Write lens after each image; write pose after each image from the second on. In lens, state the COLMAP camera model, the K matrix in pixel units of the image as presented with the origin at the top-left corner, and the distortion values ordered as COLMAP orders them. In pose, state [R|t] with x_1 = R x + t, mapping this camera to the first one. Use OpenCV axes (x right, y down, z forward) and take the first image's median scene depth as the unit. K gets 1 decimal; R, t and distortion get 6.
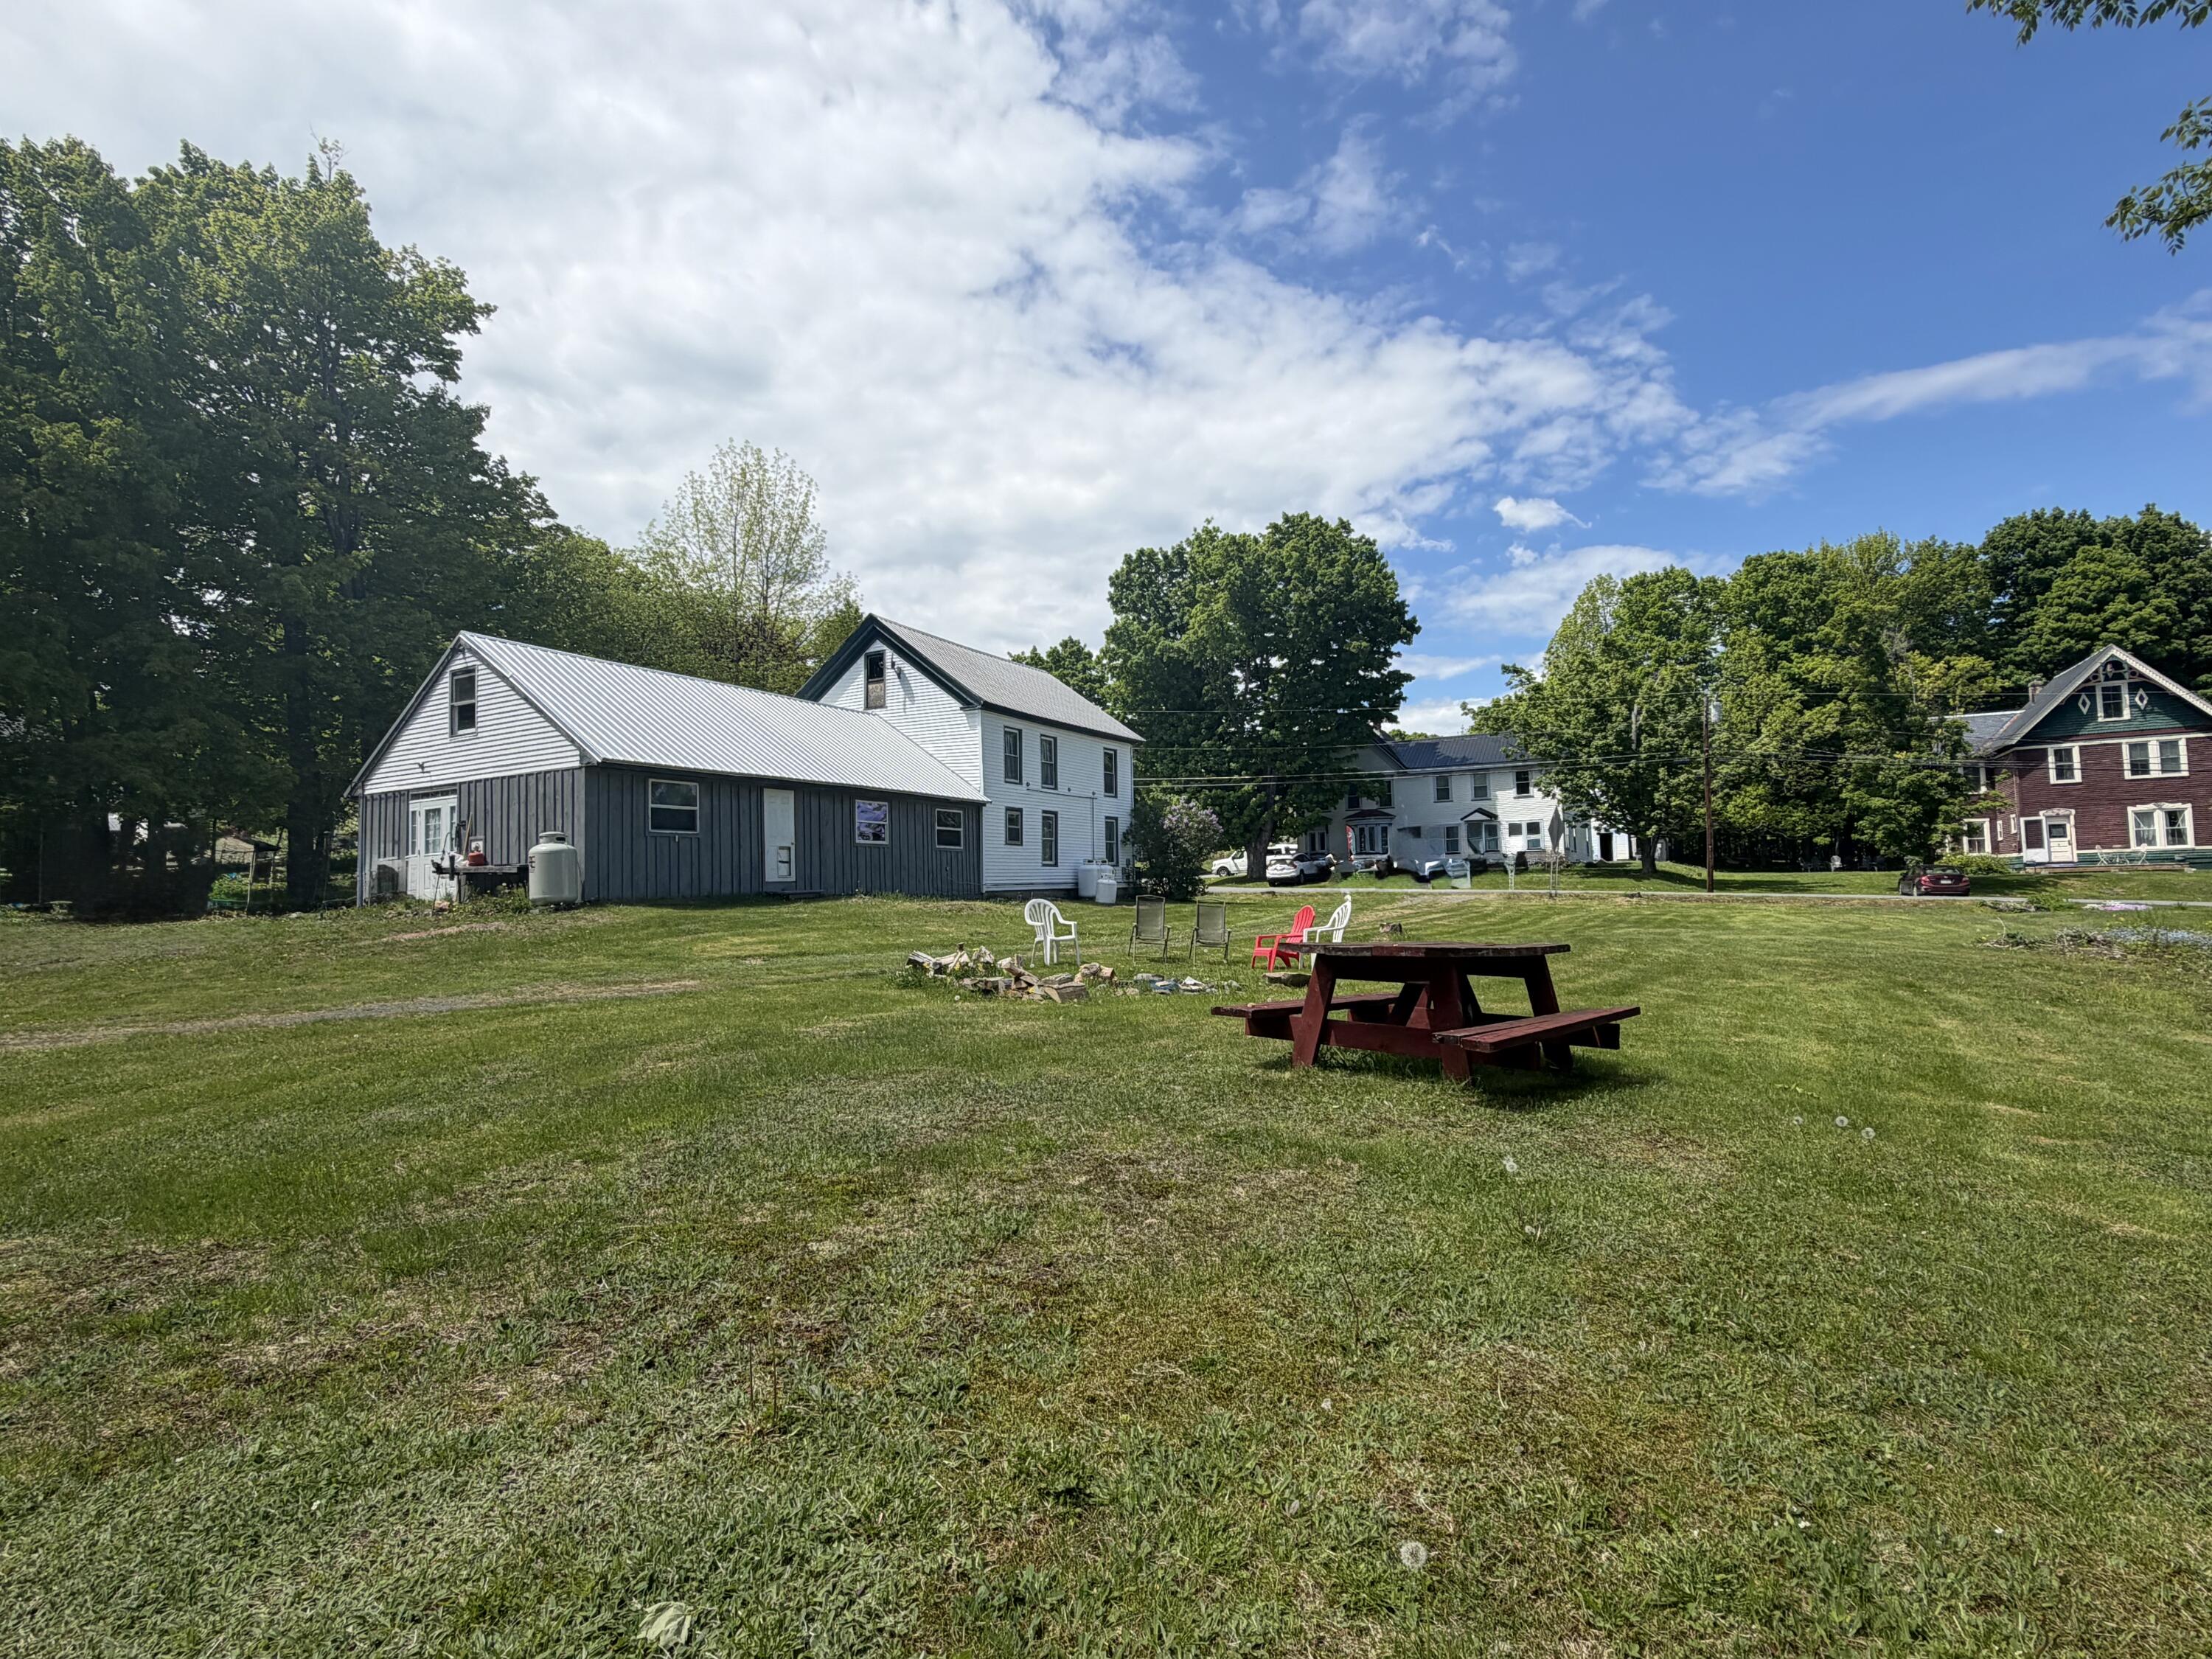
lens RADIAL K [[1095.8, 0, 1108.8], [0, 1095.8, 827.4], [0, 0, 1]] dist [0.002276, 0.000182]
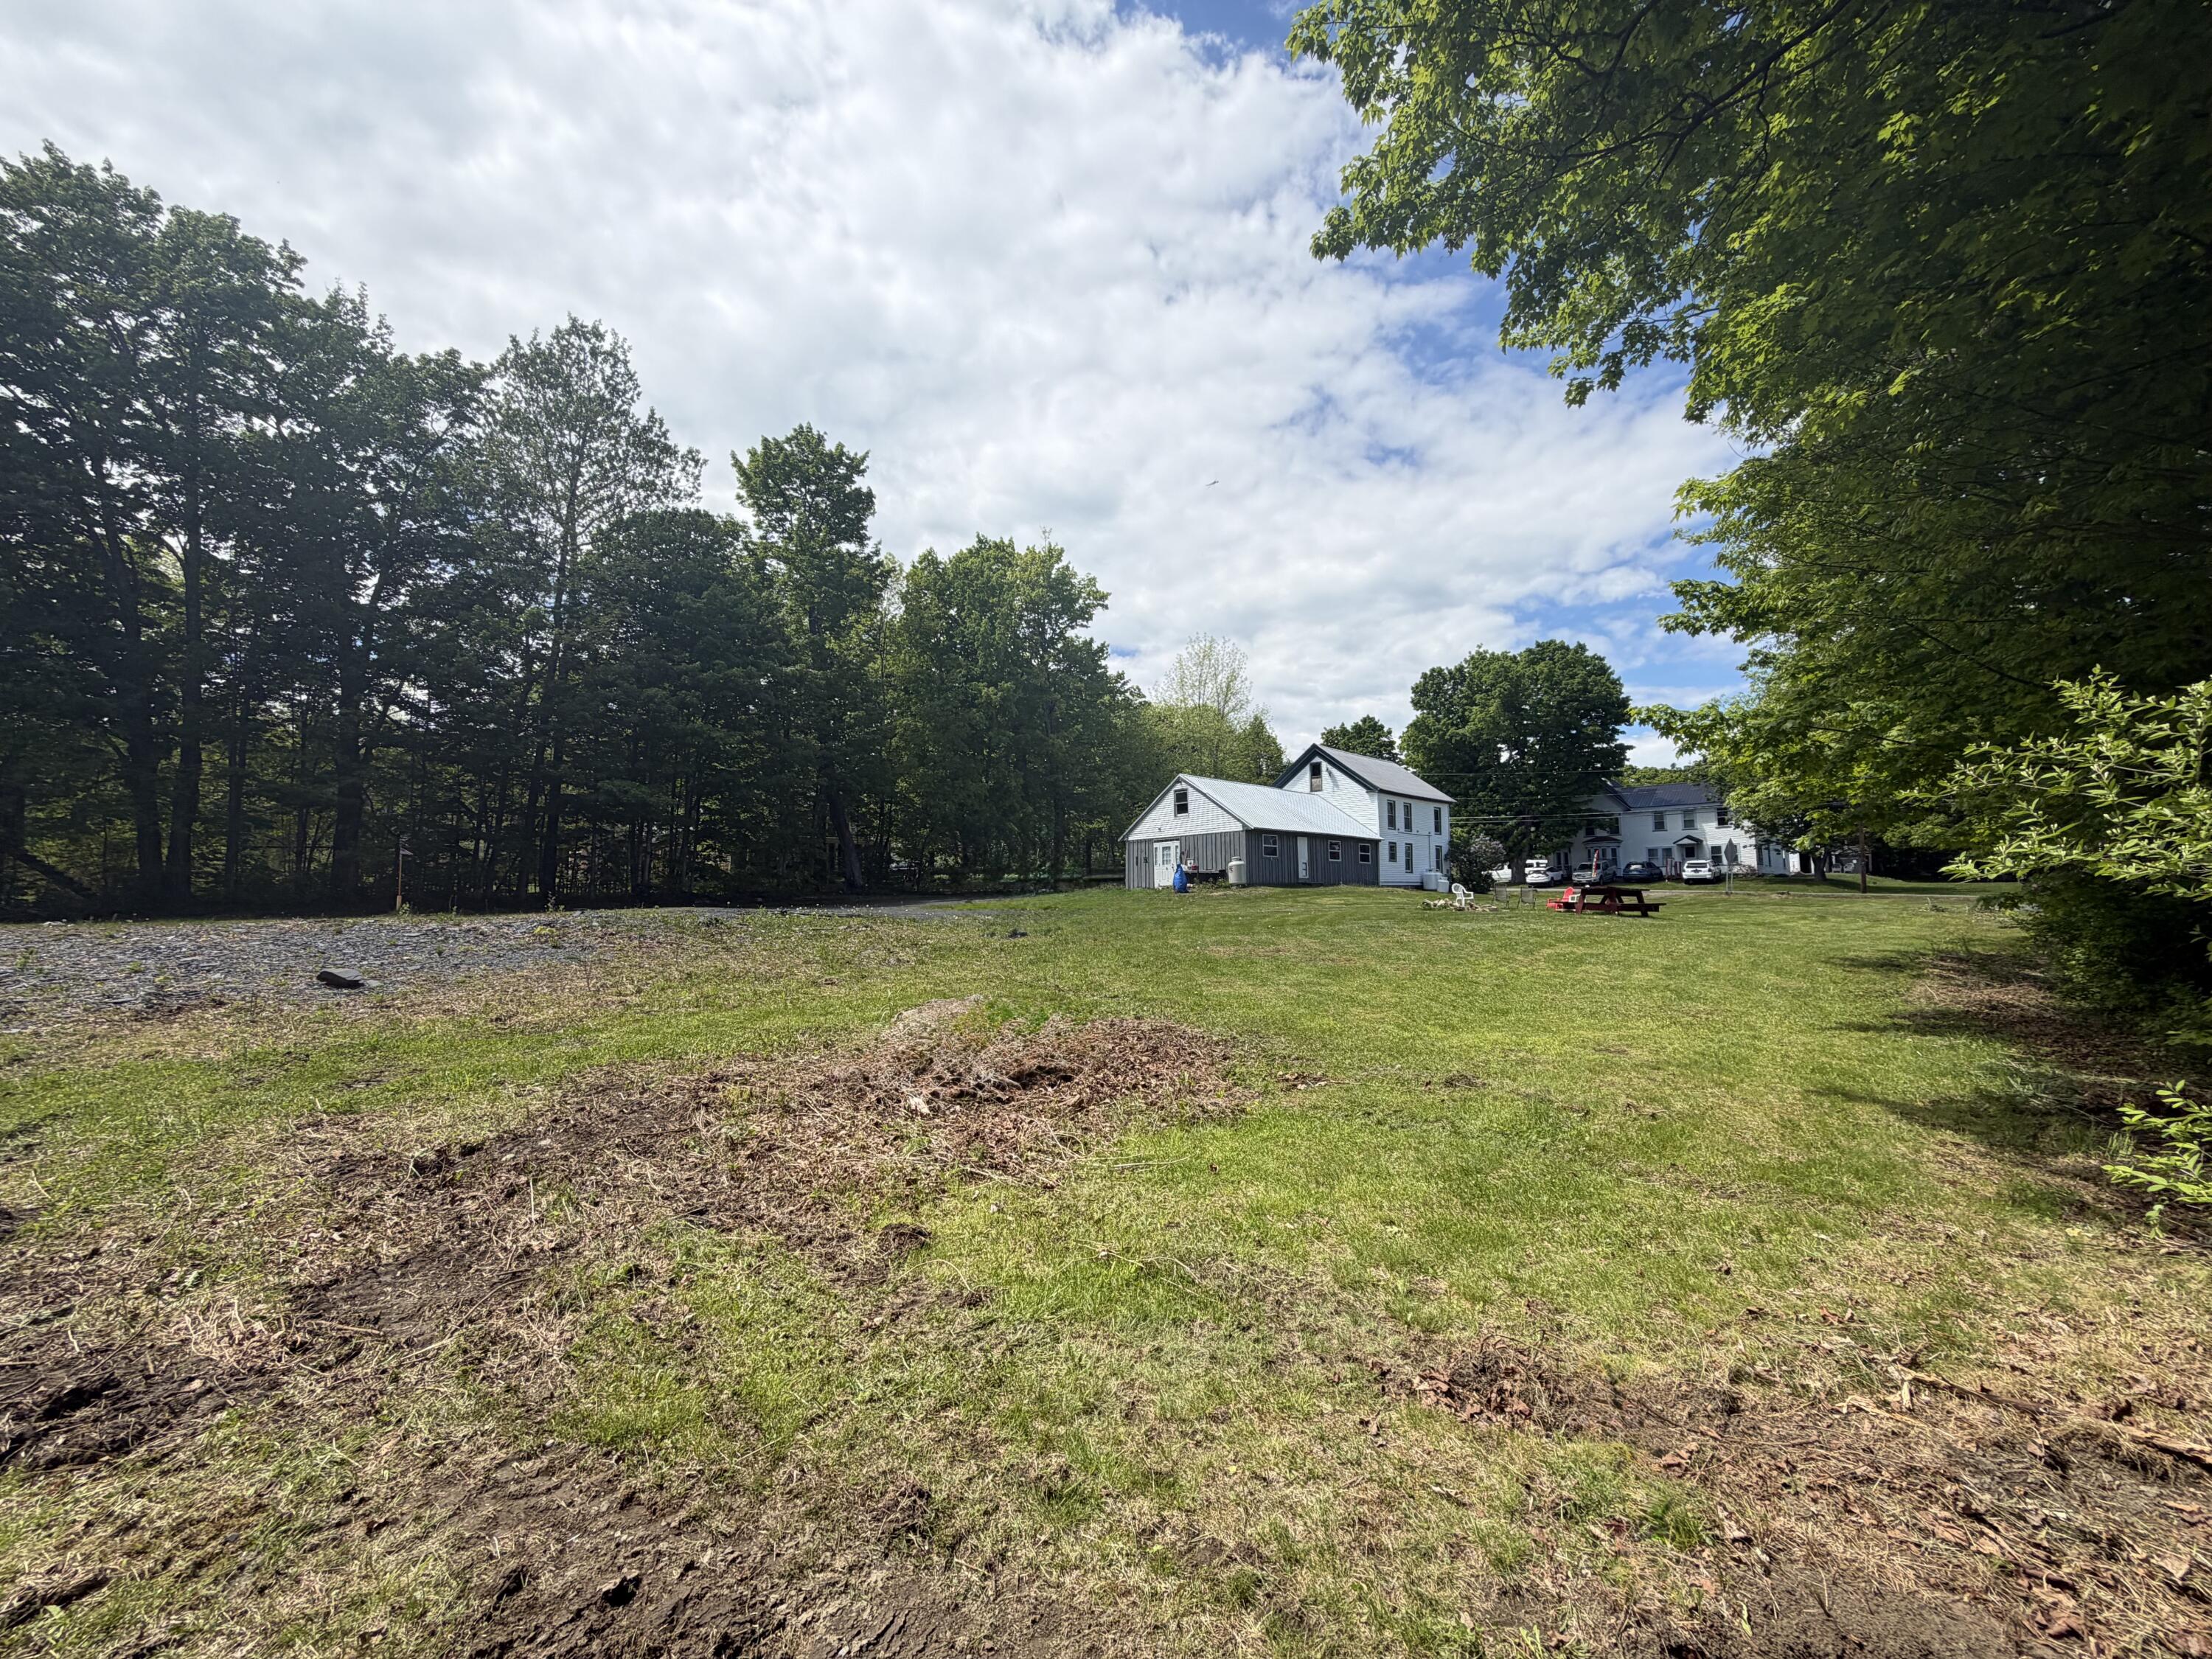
lens RADIAL K [[891.8, 0, 1102.6], [0, 891.8, 901.4], [0, 0, 1]] dist [-0.002423, 0.000094]
pose [[0.959360, 0.013751, -0.281850, -0.080175], [0.003961, 0.998058, 0.062173, -0.008148], [0.282158, -0.060763, 0.957442, -0.403477]]
